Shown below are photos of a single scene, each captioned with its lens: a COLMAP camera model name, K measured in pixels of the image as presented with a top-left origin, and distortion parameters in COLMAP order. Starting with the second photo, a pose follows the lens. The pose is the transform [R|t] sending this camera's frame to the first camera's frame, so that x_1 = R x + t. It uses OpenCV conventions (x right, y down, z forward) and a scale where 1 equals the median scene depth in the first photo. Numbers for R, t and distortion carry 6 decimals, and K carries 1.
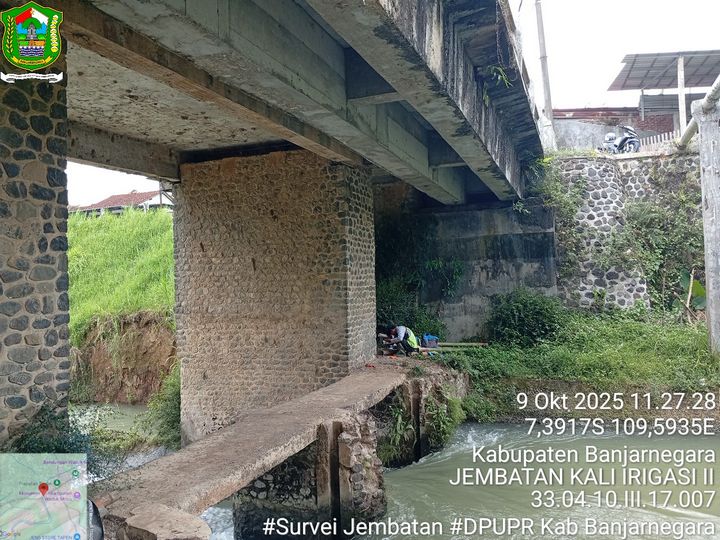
lens RADIAL K [[550.3, 0, 359.1], [0, 550.3, 270.7], [0, 0, 1]] dist [0.105525, -0.217106]
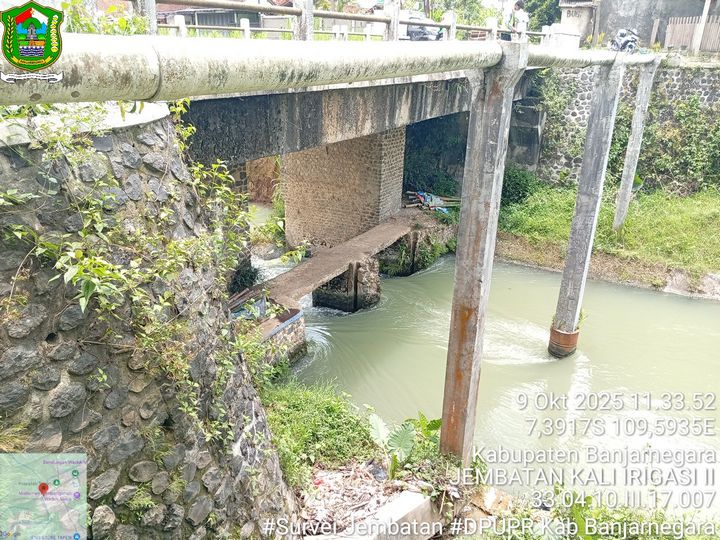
lens RADIAL K [[550.3, 0, 359.1], [0, 550.3, 270.7], [0, 0, 1]] dist [0.105525, -0.217106]
pose [[0.985221, 0.105084, -0.135265, 0.134959], [-0.042096, 0.914026, 0.403466, -0.296655], [0.166033, -0.391809, 0.904941, -0.503801]]
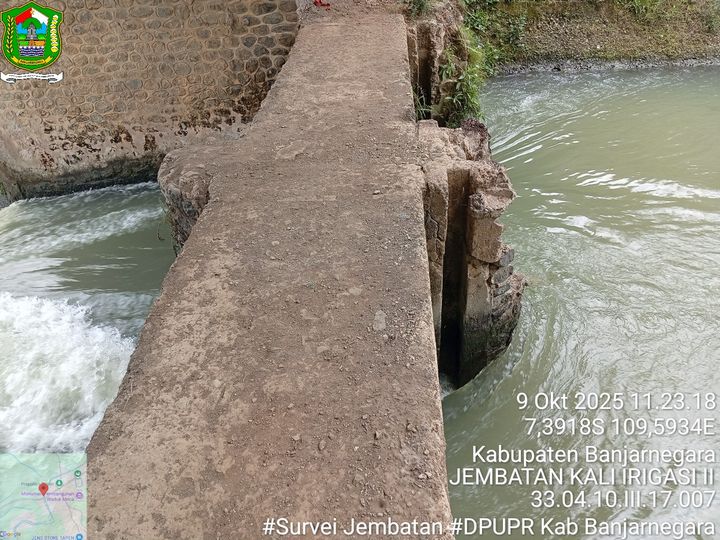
lens RADIAL K [[550.3, 0, 359.1], [0, 550.3, 270.7], [0, 0, 1]] dist [0.105525, -0.217106]
pose [[0.943225, -0.212326, 0.255431, -0.121634], [0.015950, 0.797075, 0.603669, 0.041776], [-0.331772, -0.565322, 0.755208, 0.348123]]
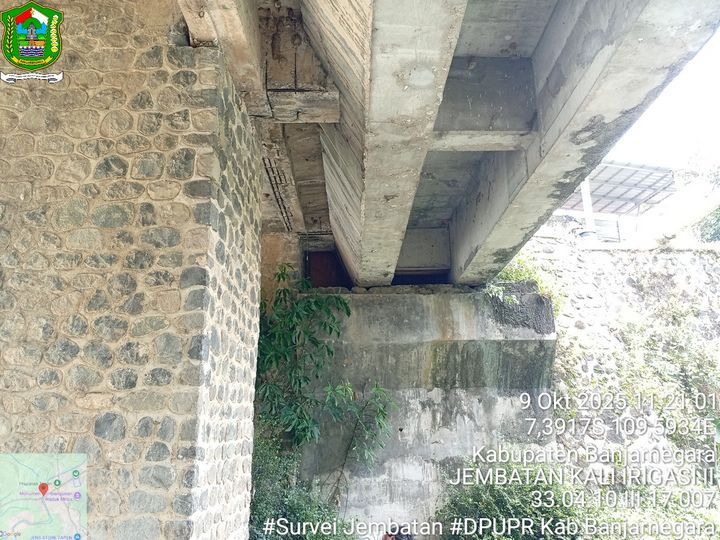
lens RADIAL K [[553.2, 0, 360.0], [0, 553.2, 270.0], [0, 0, 1]] dist [0.100481, -0.222805]
pose [[0.924054, 0.117718, 0.363685, -0.045186], [-0.018347, 0.963963, -0.265402, 0.014923], [-0.381821, 0.238574, 0.892914, 0.570207]]
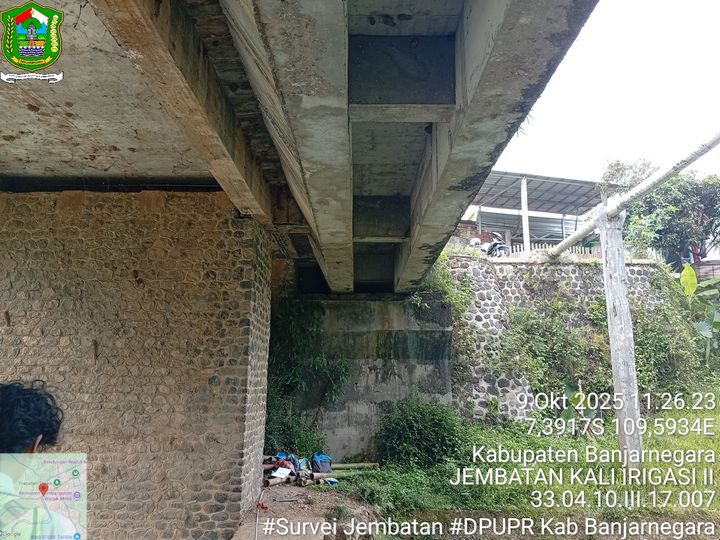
lens RADIAL K [[550.3, 0, 359.1], [0, 550.3, 270.7], [0, 0, 1]] dist [0.105525, -0.217106]
pose [[0.927457, 0.102495, 0.359607, -0.126348], [-0.035068, 0.981303, -0.189246, 0.009400], [-0.372281, 0.162907, 0.913711, 0.225536]]
